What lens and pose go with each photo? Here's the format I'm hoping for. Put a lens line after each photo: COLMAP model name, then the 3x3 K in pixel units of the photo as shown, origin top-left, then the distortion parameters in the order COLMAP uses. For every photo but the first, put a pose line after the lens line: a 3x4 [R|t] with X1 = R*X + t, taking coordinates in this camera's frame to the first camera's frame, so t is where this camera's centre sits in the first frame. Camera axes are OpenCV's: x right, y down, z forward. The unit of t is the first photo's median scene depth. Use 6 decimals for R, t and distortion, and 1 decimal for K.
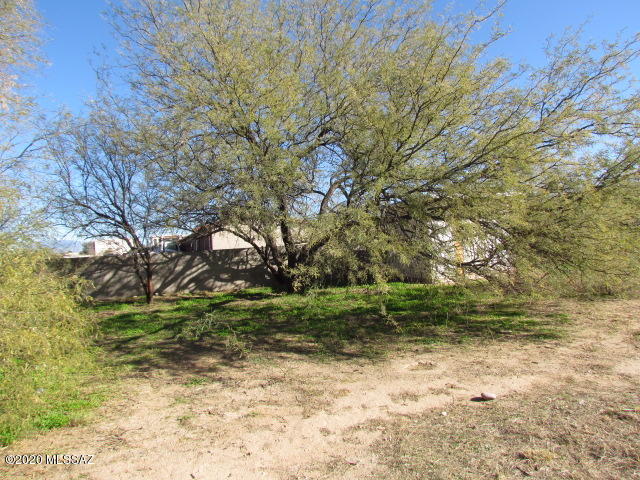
lens RADIAL K [[456.8, 0, 321.9], [0, 456.8, 236.6], [0, 0, 1]] dist [-0.042867, 0.031369]
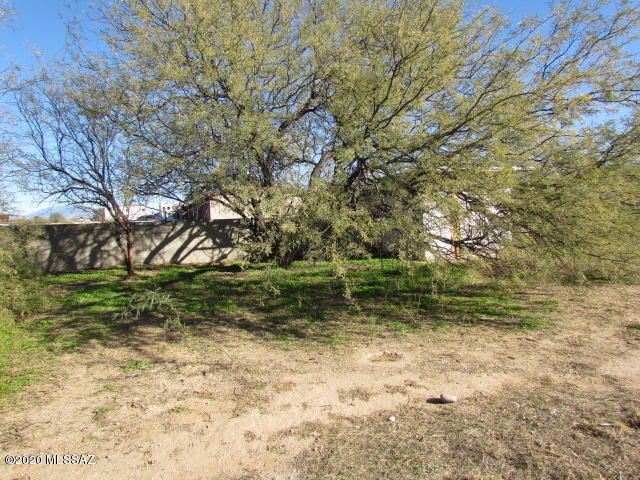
lens RADIAL K [[456.8, 0, 321.9], [0, 456.8, 236.6], [0, 0, 1]] dist [-0.042867, 0.031369]
pose [[0.999507, 0.027297, -0.015522, 0.123899], [-0.026308, 0.997810, 0.060695, -0.003892], [0.017145, -0.060257, 0.998036, 0.138471]]
